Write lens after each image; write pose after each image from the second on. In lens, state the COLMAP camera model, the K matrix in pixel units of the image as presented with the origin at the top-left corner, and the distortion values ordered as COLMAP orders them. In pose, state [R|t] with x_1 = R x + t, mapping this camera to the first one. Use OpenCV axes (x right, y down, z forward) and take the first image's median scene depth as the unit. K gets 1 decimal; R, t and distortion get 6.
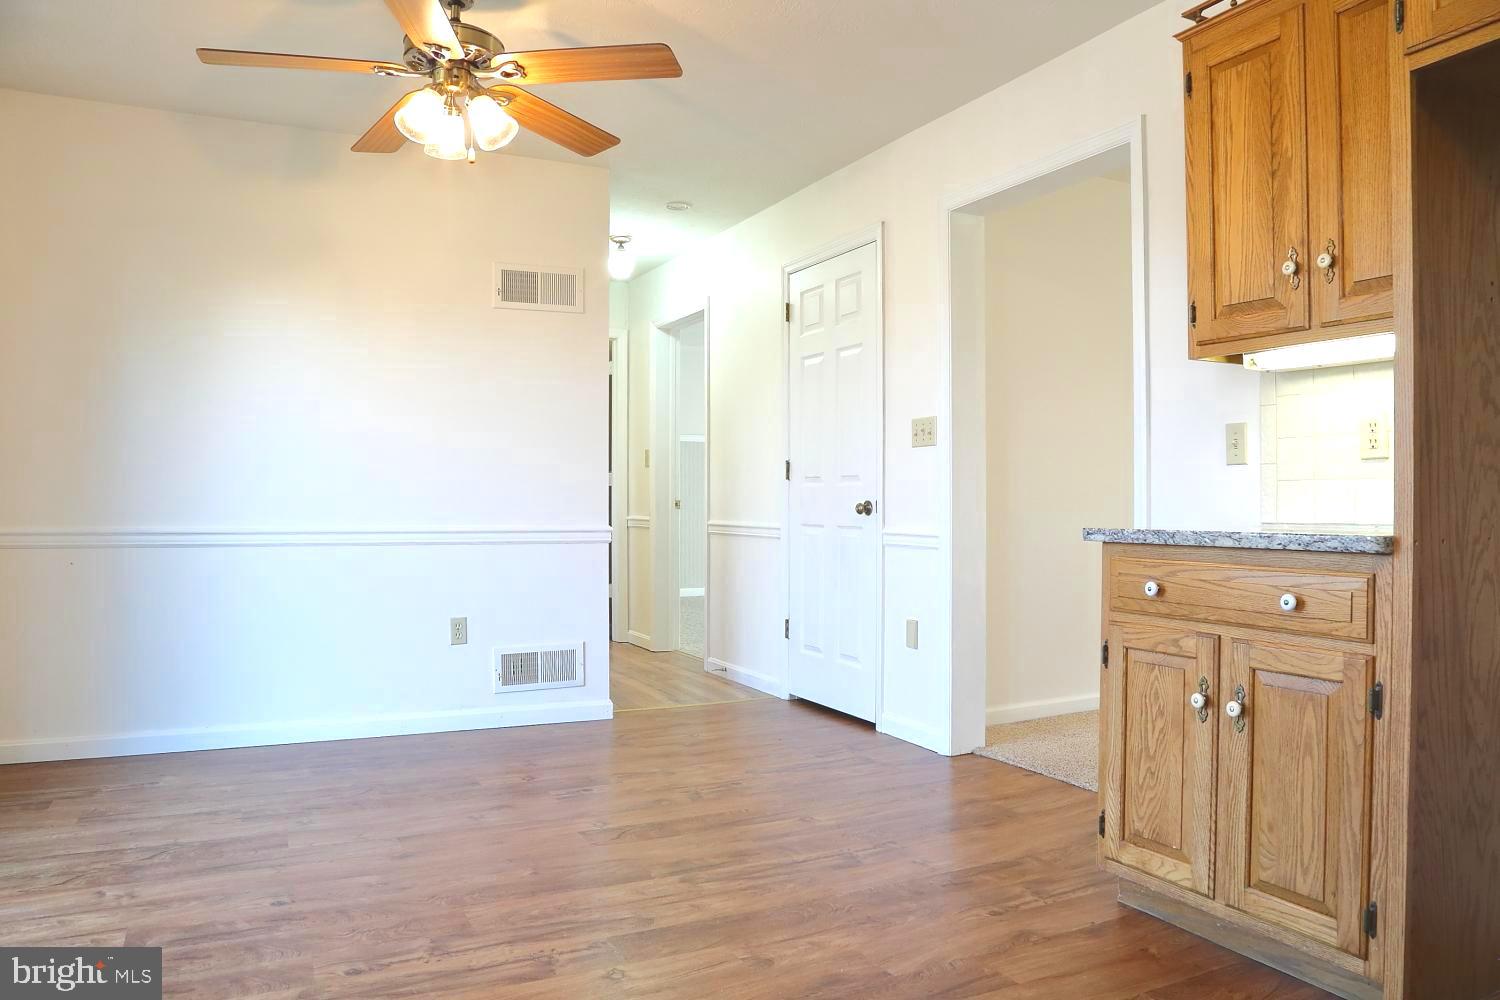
lens RADIAL K [[1021.7, 0, 750.0], [0, 1021.7, 500.0], [0, 0, 1]] dist [-0.117379, 0.056847]
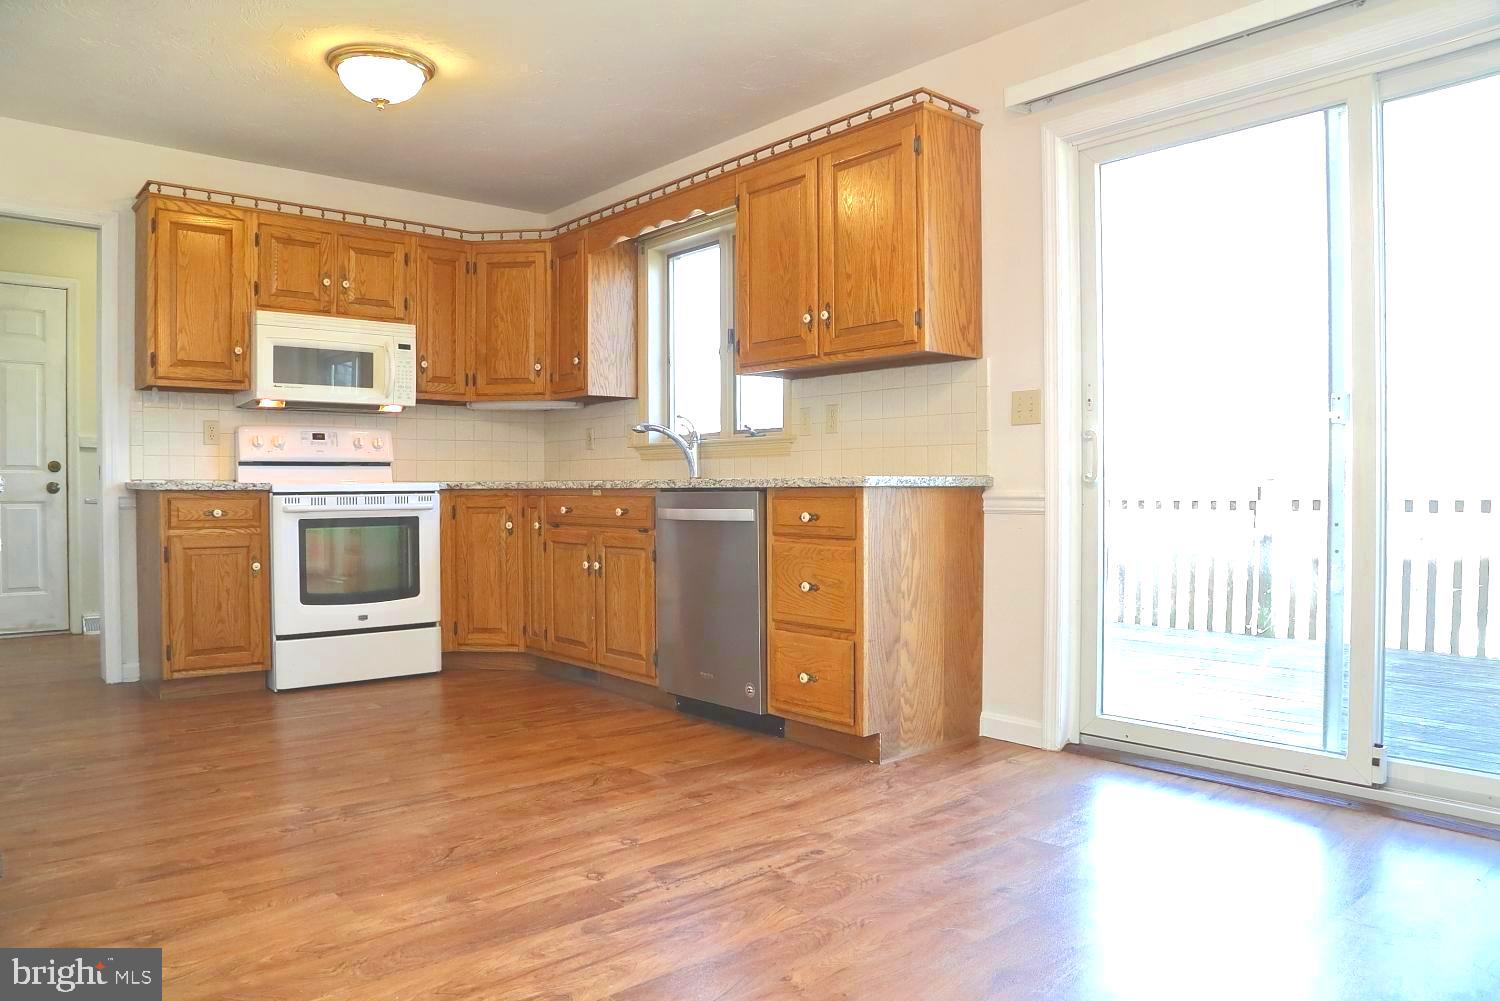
lens RADIAL K [[1021.7, 0, 750.0], [0, 1021.7, 500.5], [0, 0, 1]] dist [-0.117379, 0.056847]
pose [[-0.970478, 0.003998, -0.241158, -0.031959], [0.002470, 0.999975, 0.006635, 0.045851], [0.241179, 0.005844, -0.970463, 1.990348]]
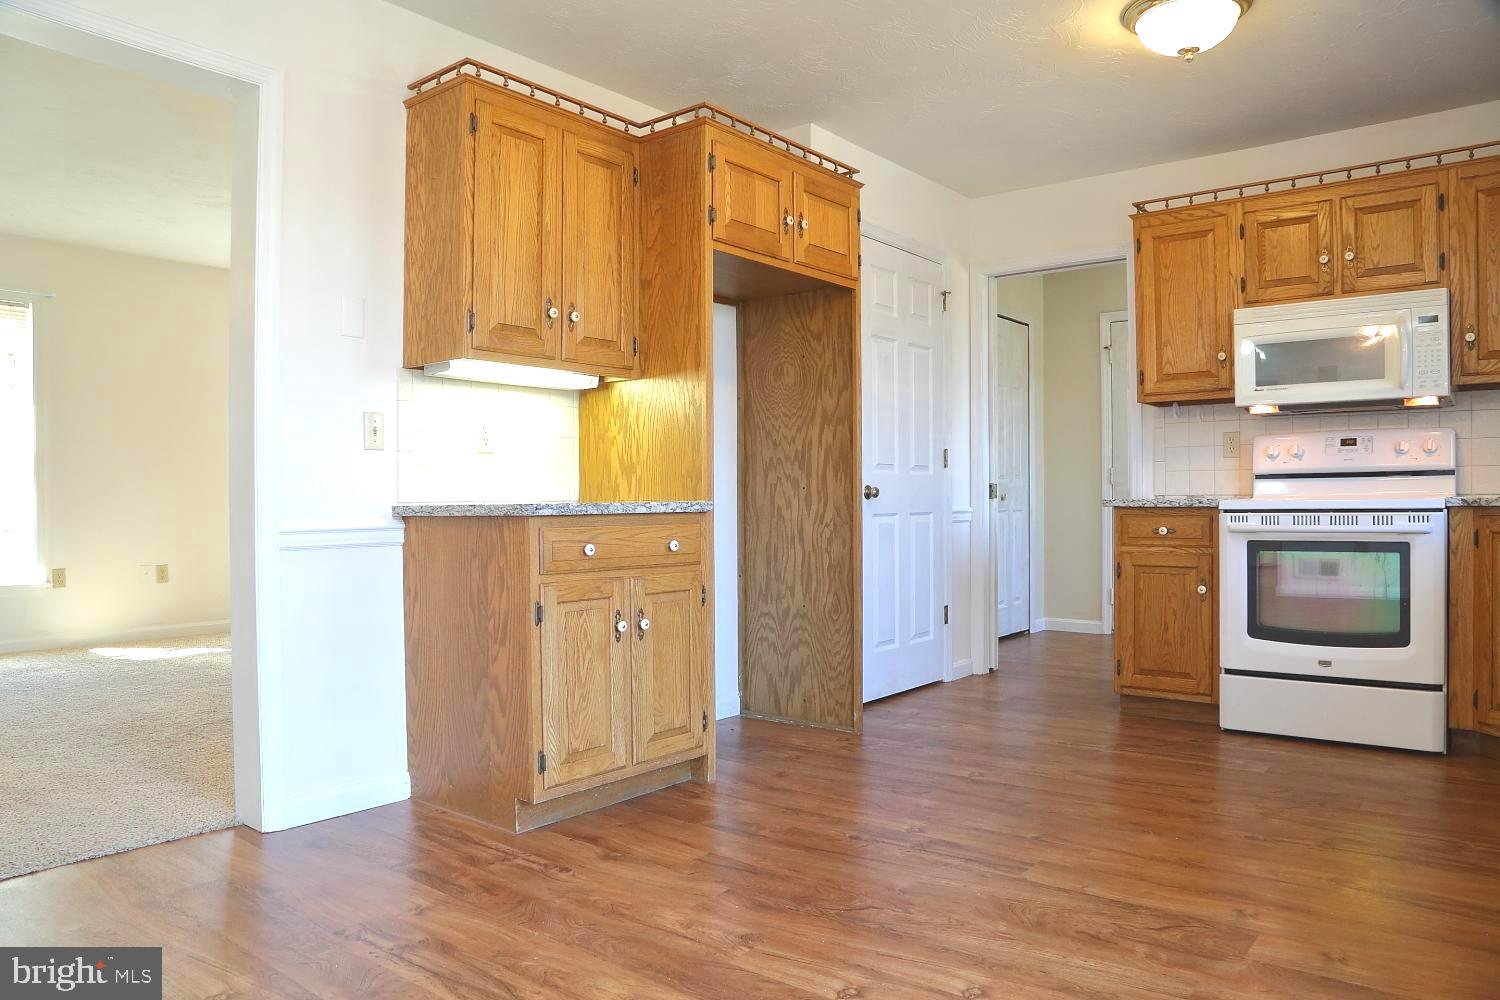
lens RADIAL K [[1021.7, 0, 750.0], [0, 1021.7, 500.0], [0, 0, 1]] dist [-0.117379, 0.056847]
pose [[-0.416320, 0.002068, 0.909216, -0.859743], [-0.000867, 0.999996, -0.002672, 0.029210], [-0.909218, -0.001901, -0.416317, 1.362493]]
